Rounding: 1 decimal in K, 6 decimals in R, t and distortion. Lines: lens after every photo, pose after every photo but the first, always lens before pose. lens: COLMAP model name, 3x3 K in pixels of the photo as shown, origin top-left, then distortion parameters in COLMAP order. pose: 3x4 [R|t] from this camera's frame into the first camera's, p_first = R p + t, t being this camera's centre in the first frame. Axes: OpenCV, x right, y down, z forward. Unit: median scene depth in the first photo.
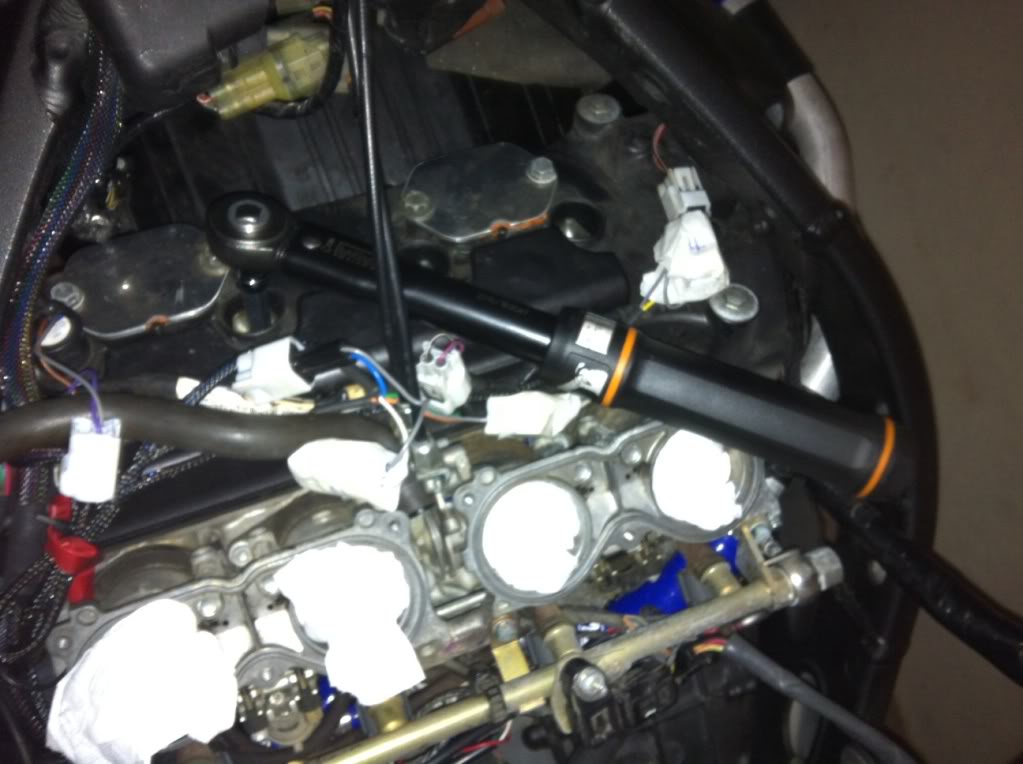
lens RADIAL K [[1129.3, 0, 533.5], [0, 1129.3, 423.8], [0, 0, 1]] dist [0.175532, -0.470568]
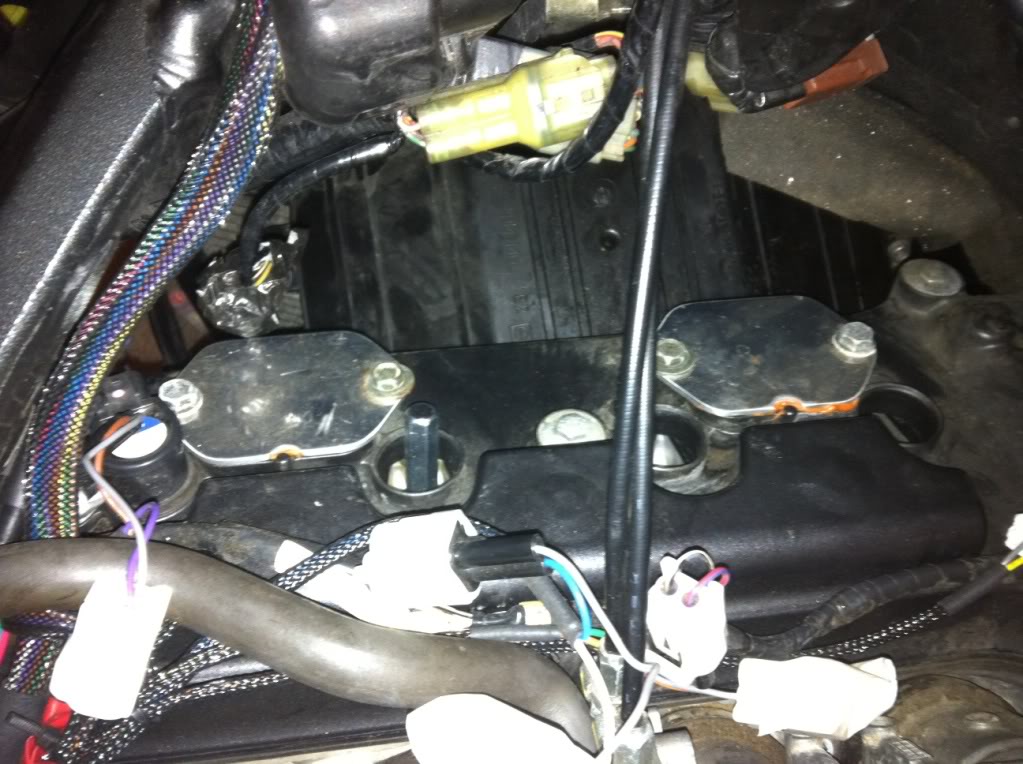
lens RADIAL K [[1053.7, 0, 511.5], [0, 1053.7, 382.0], [0, 0, 1]] dist [0.067308, -0.361067]
pose [[0.968695, 0.165533, -0.185013, -0.076580], [-0.200089, 0.961737, -0.187154, -0.035670], [0.146953, 0.218314, 0.964751, 0.367221]]
